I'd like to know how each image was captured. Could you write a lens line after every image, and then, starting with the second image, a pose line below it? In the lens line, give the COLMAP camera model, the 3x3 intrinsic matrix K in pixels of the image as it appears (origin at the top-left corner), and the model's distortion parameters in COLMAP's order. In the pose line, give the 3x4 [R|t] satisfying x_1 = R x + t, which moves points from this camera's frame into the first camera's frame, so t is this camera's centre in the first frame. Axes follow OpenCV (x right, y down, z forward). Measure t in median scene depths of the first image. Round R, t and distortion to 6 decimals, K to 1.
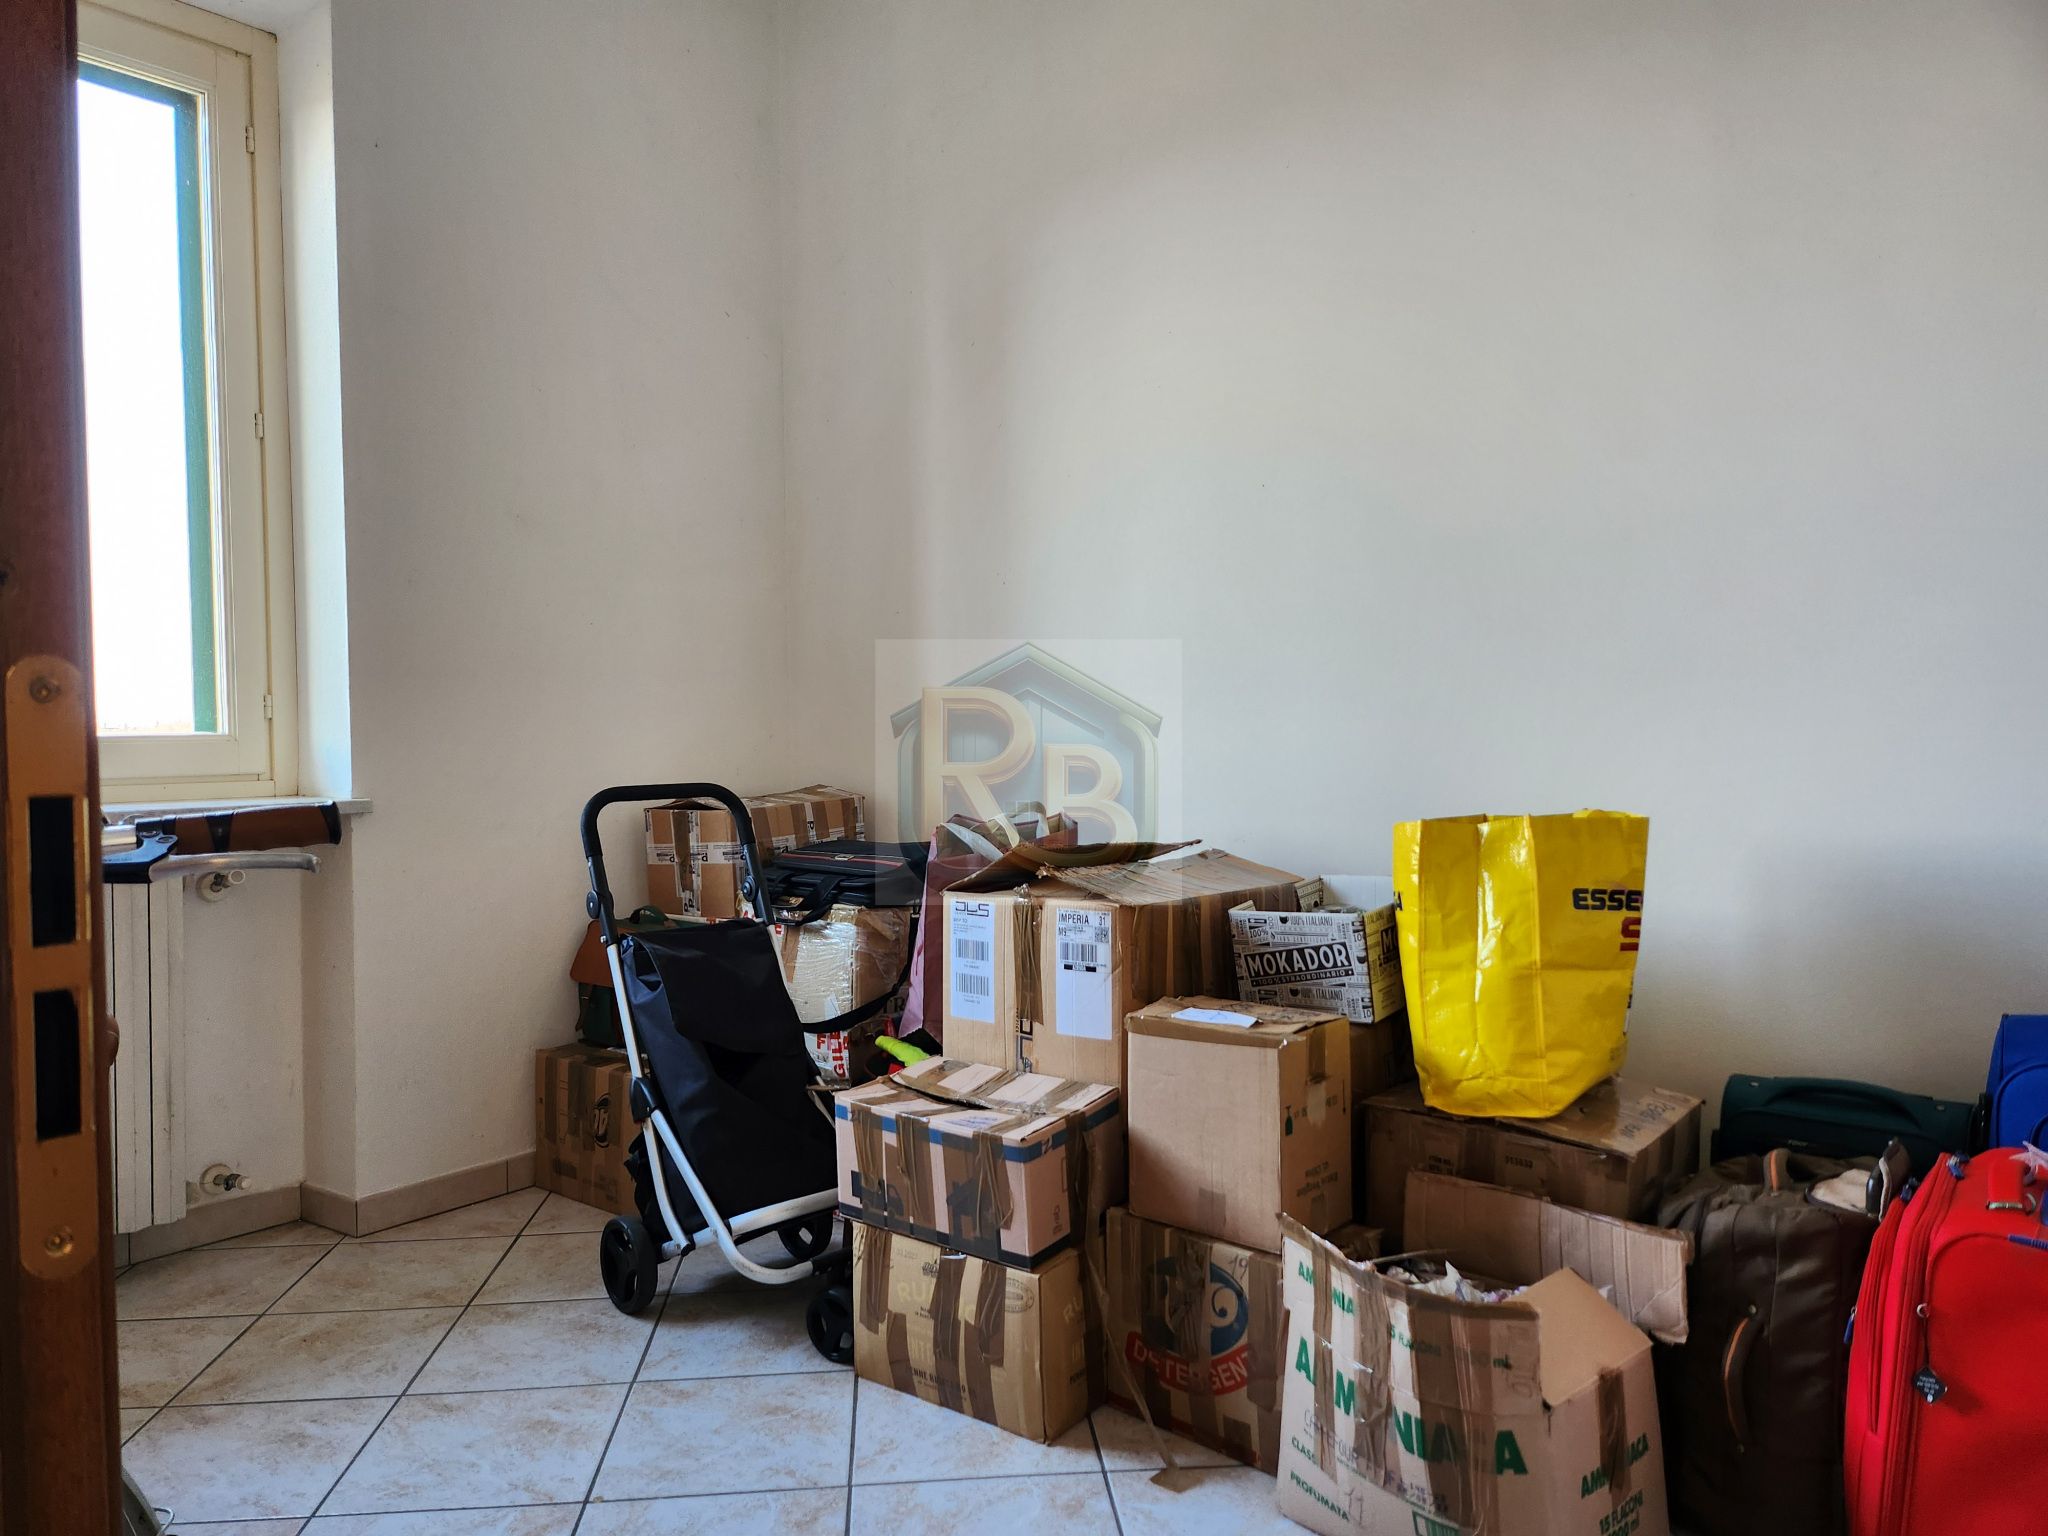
lens RADIAL K [[1437.3, 0, 1048.2], [0, 1437.3, 792.2], [0, 0, 1]] dist [0.072978, -0.071680]
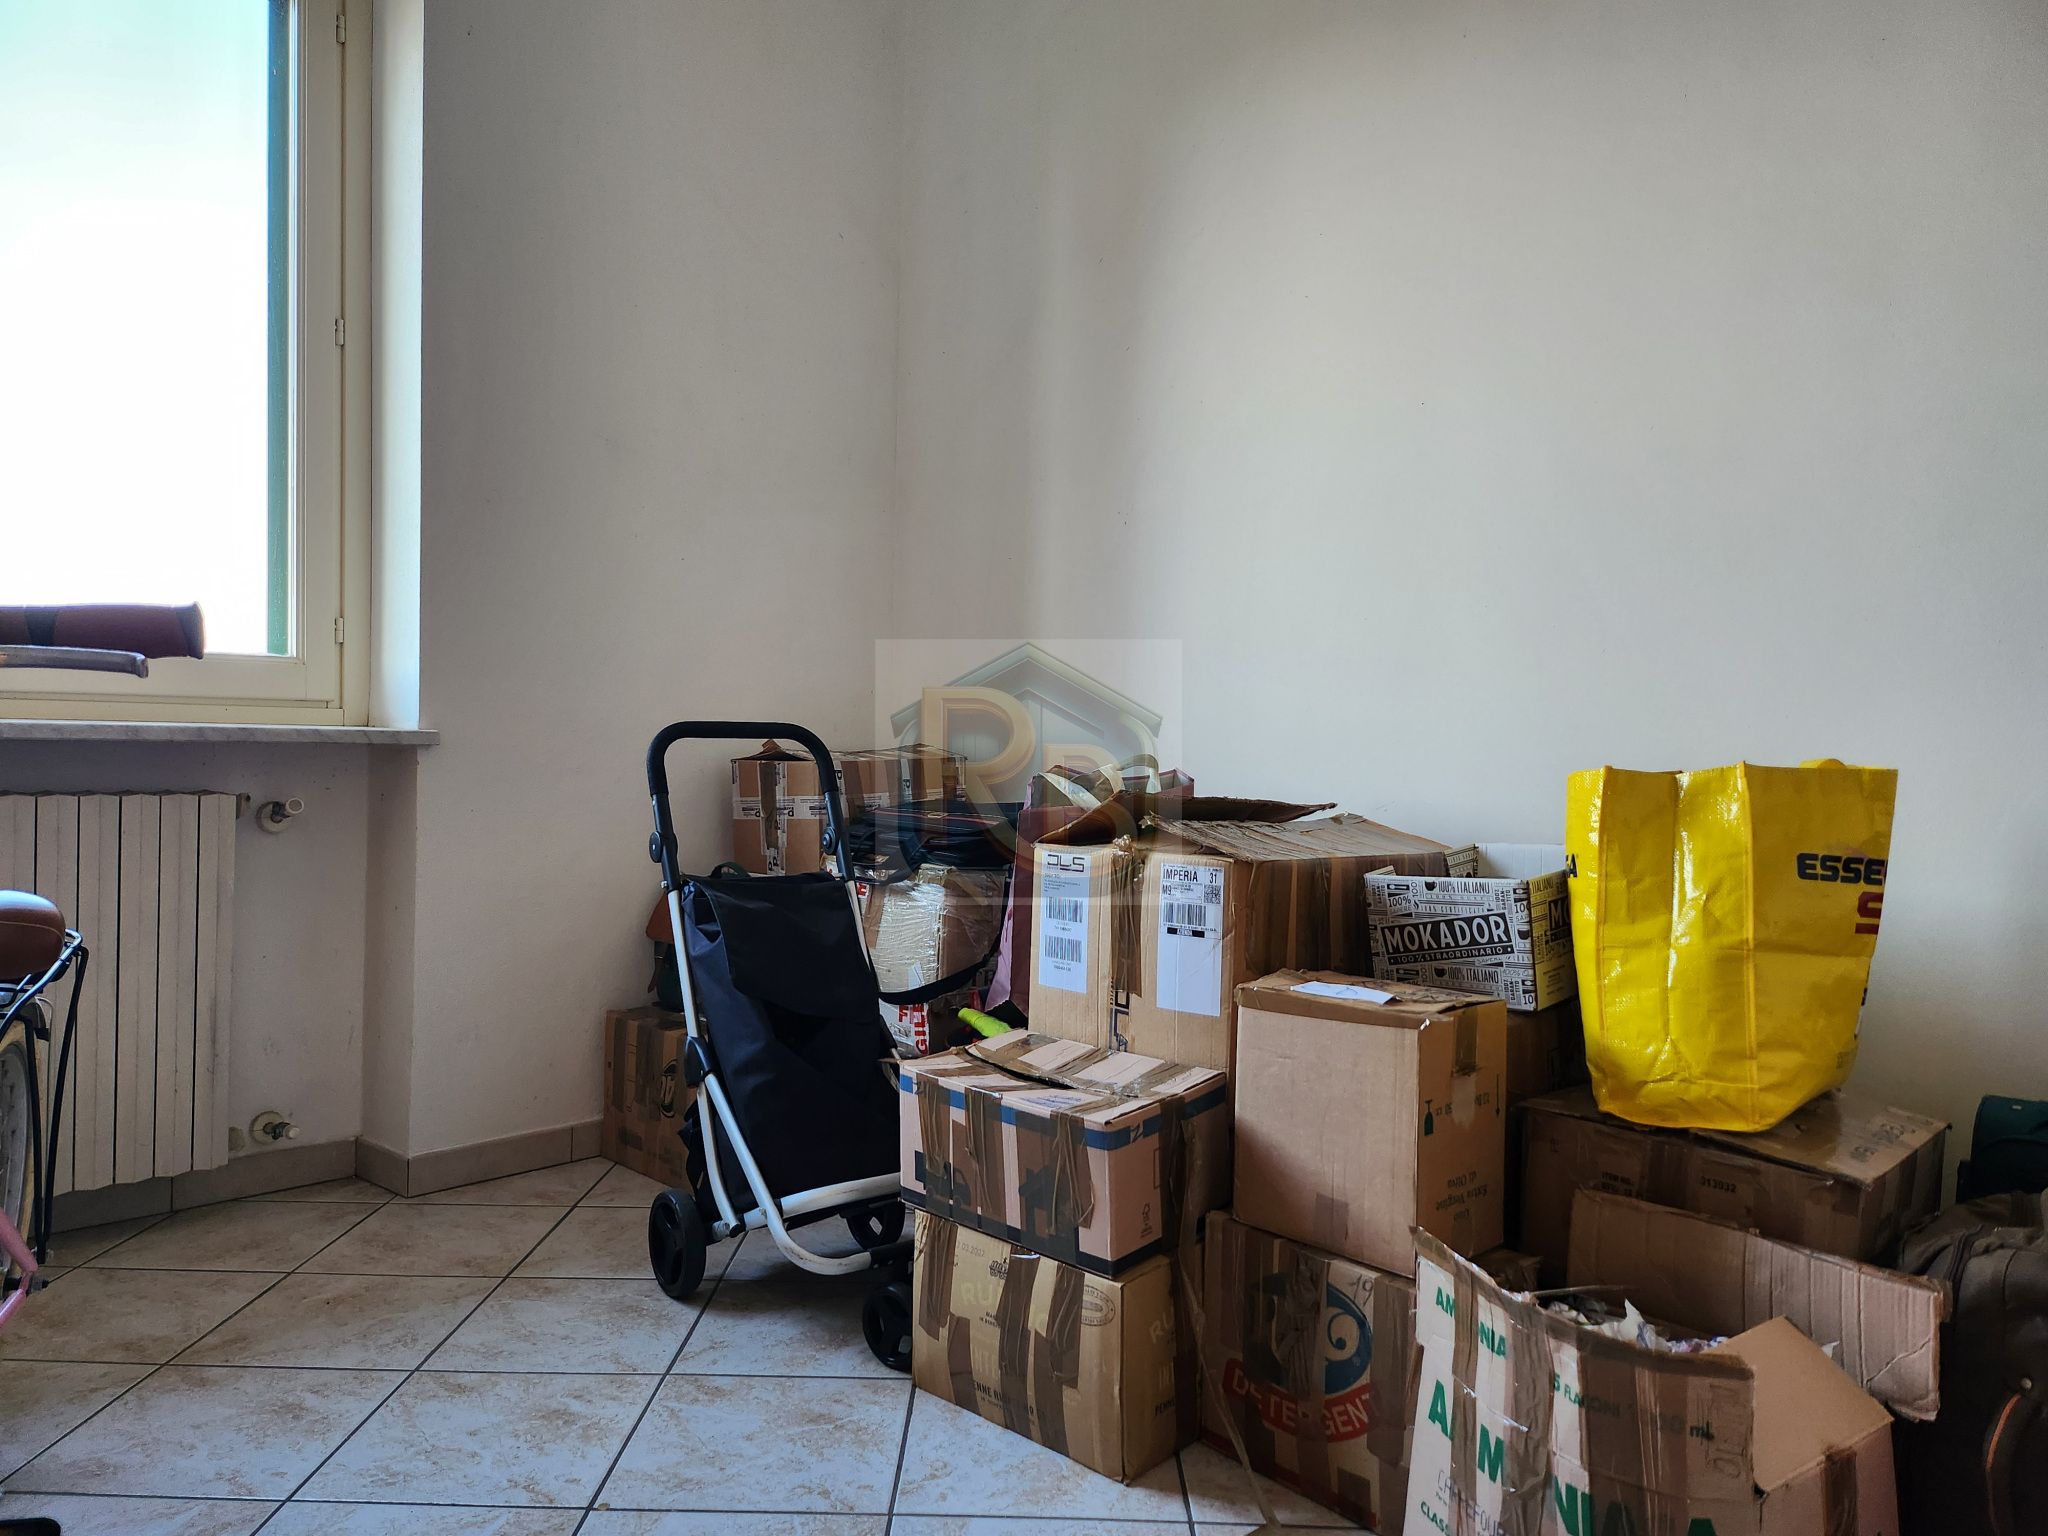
lens RADIAL K [[1422.1, 0, 1051.6], [0, 1422.1, 812.3], [0, 0, 1]] dist [0.076470, -0.084372]
pose [[0.994825, 0.033858, -0.095796, 0.022847], [-0.033956, 0.999423, 0.000609, 0.056162], [0.095762, 0.002648, 0.995401, 0.153508]]
